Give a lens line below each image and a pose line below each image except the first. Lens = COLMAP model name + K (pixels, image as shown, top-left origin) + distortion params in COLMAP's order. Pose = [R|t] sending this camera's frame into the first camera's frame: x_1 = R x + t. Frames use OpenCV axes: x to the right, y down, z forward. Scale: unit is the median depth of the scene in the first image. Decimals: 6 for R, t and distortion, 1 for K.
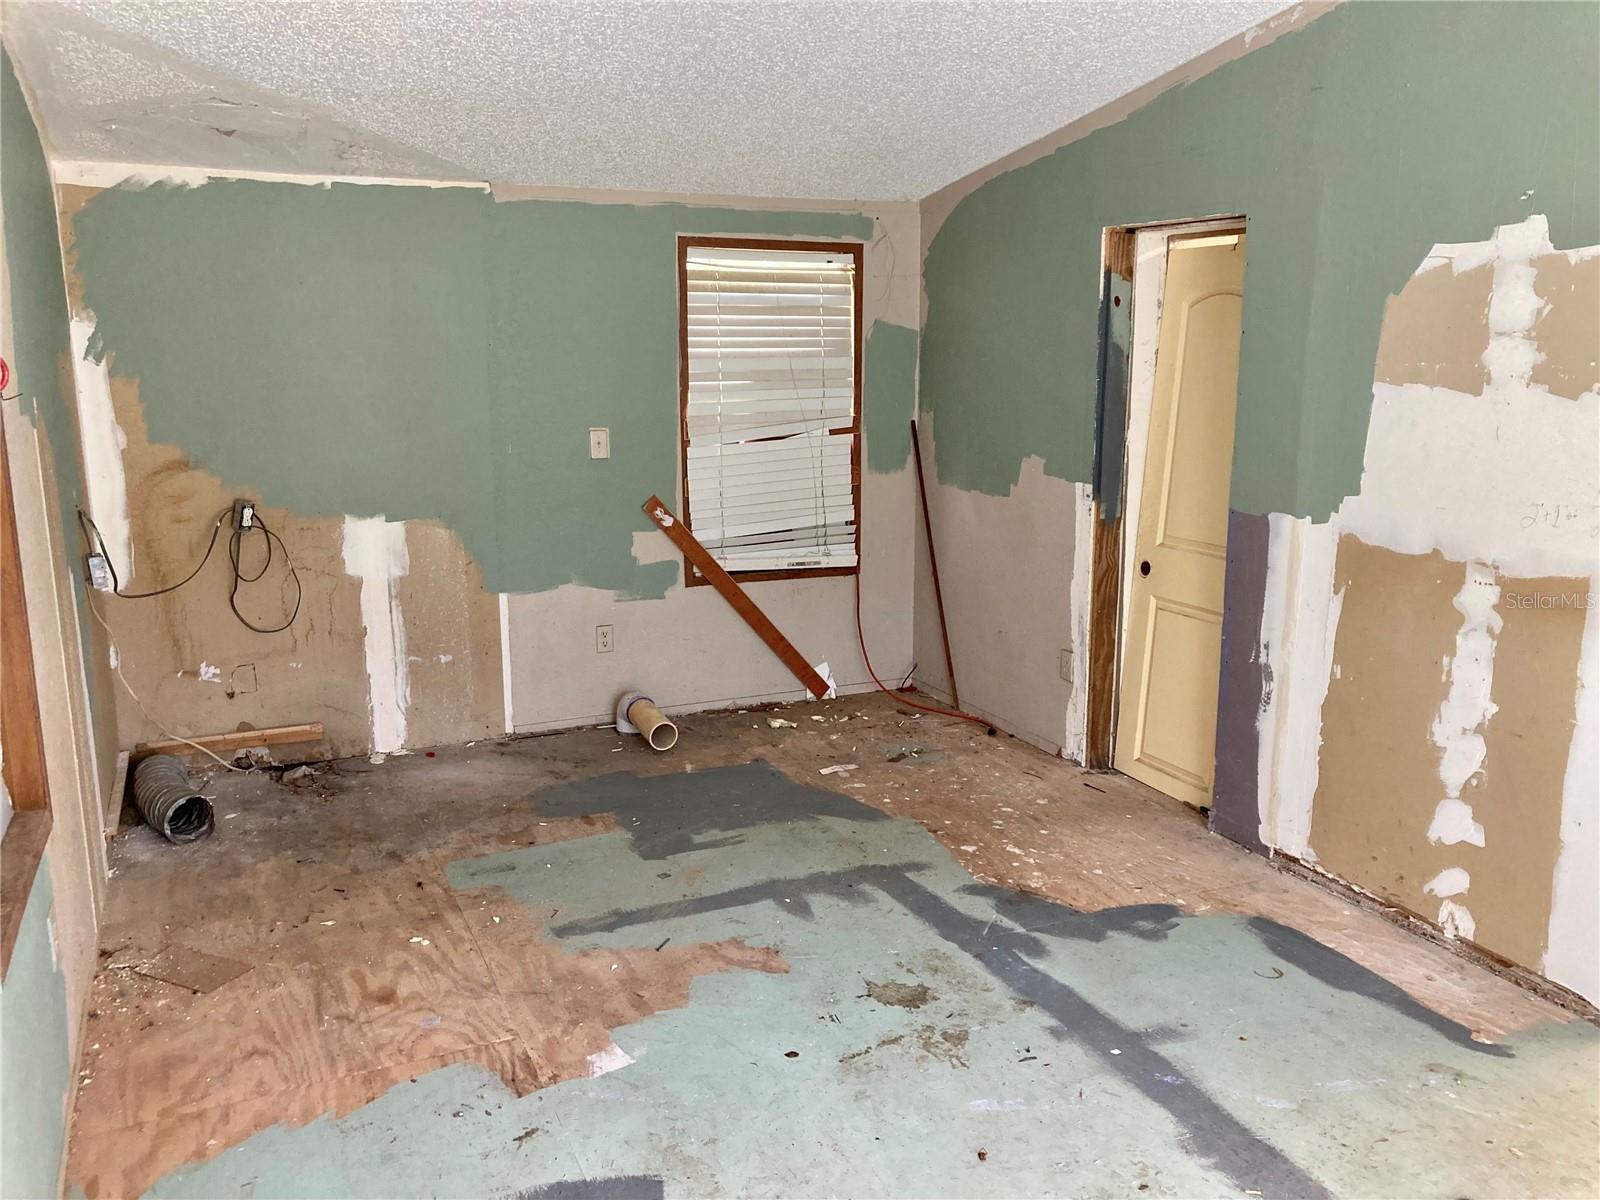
lens RADIAL K [[1323.9, 0, 797.9], [0, 1323.9, 592.0], [0, 0, 1]] dist [0.054311, -0.044342]
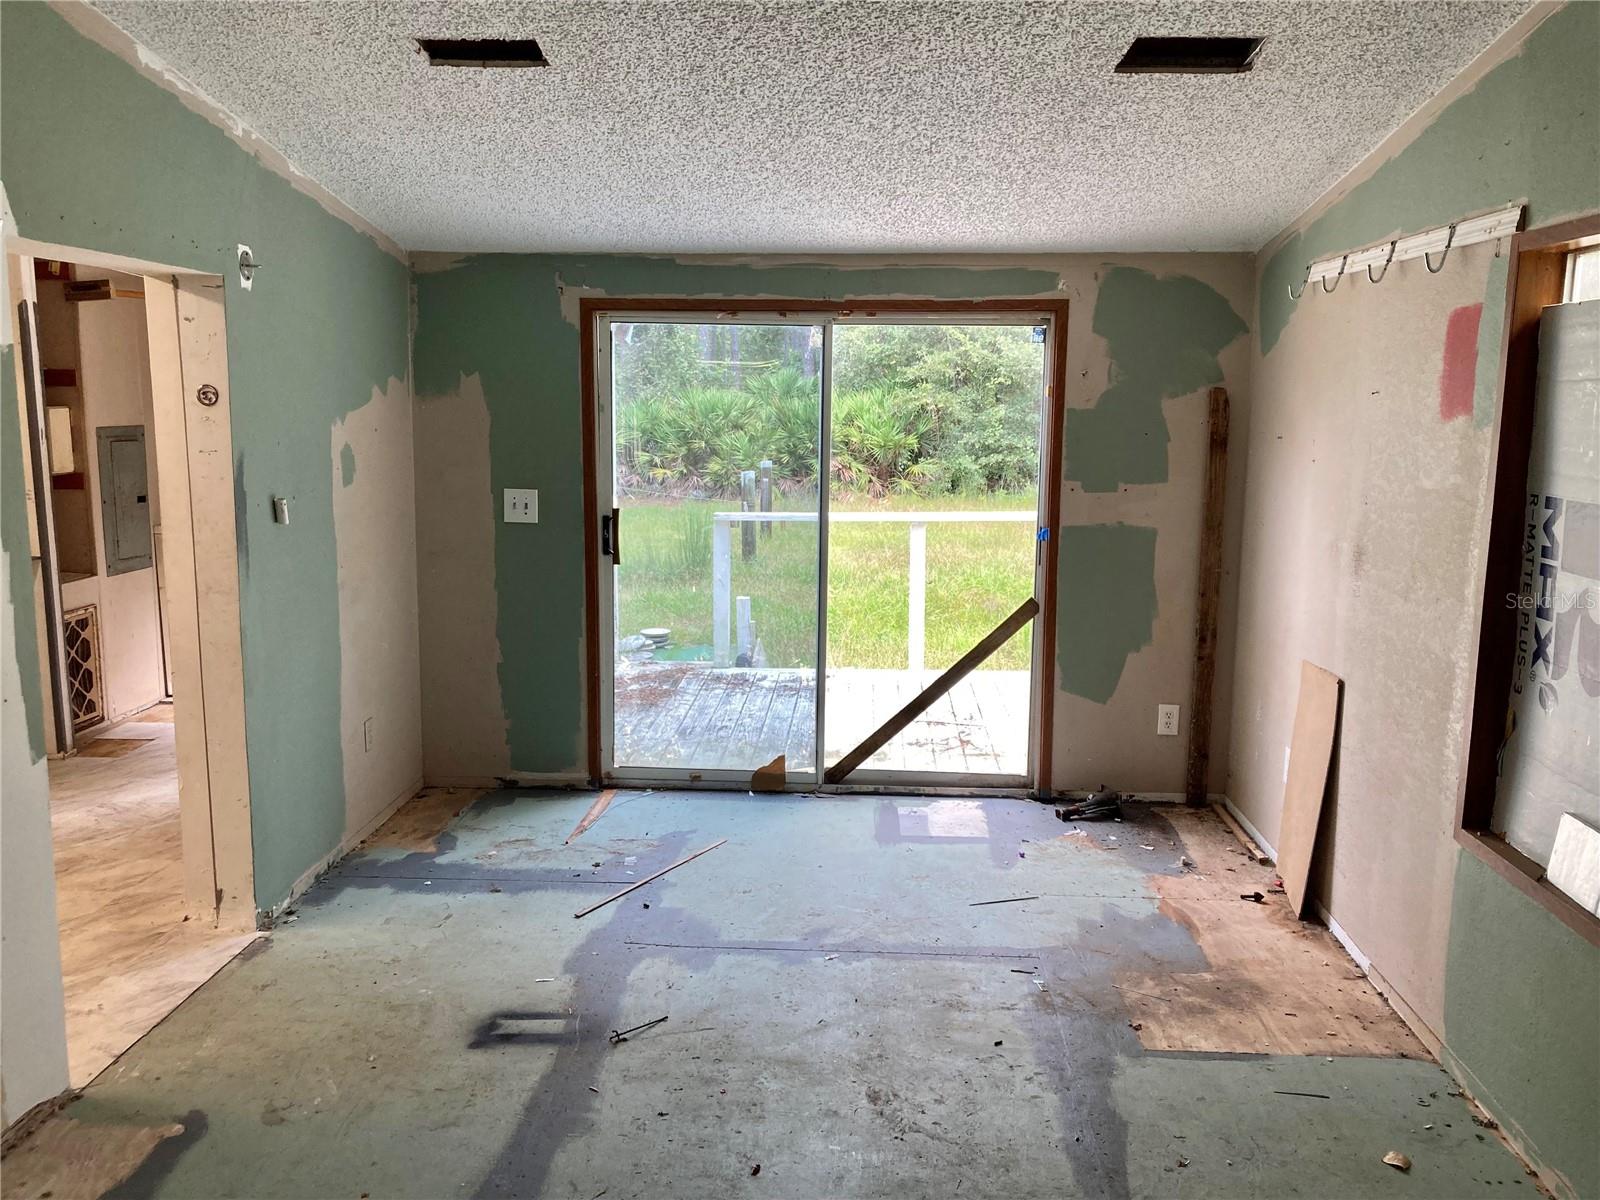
lens RADIAL K [[1323.9, 0, 795.5], [0, 1323.9, 577.1], [0, 0, 1]] dist [0.054311, -0.044342]
pose [[-0.885668, -0.071878, 0.458722, -0.262946], [0.081258, 0.948705, 0.305542, -0.267207], [-0.457154, 0.307883, -0.834397, 1.328959]]
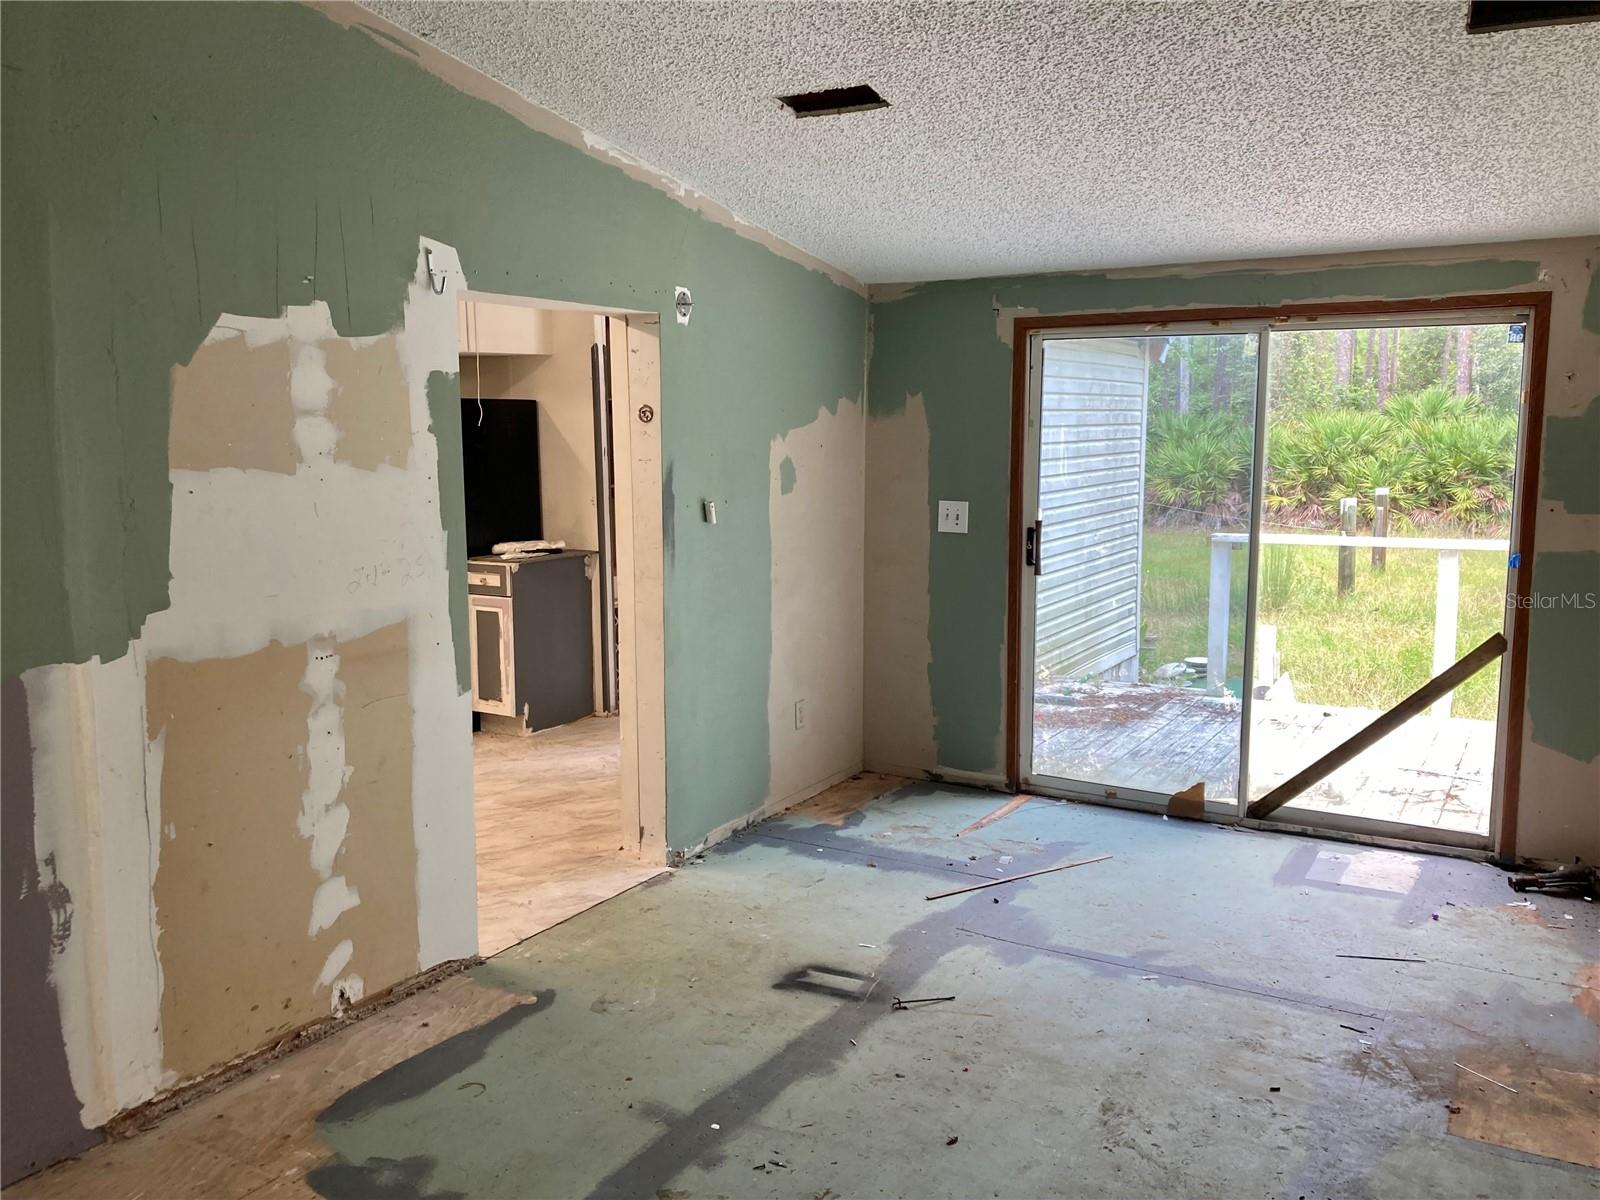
lens RADIAL K [[1323.9, 0, 805.6], [0, 1323.9, 584.4], [0, 0, 1]] dist [0.054311, -0.044342]
pose [[-0.576344, -0.099051, 0.811182, -0.495878], [0.161242, 0.959330, 0.231704, -0.228315], [-0.801142, 0.264338, -0.536933, 1.208376]]
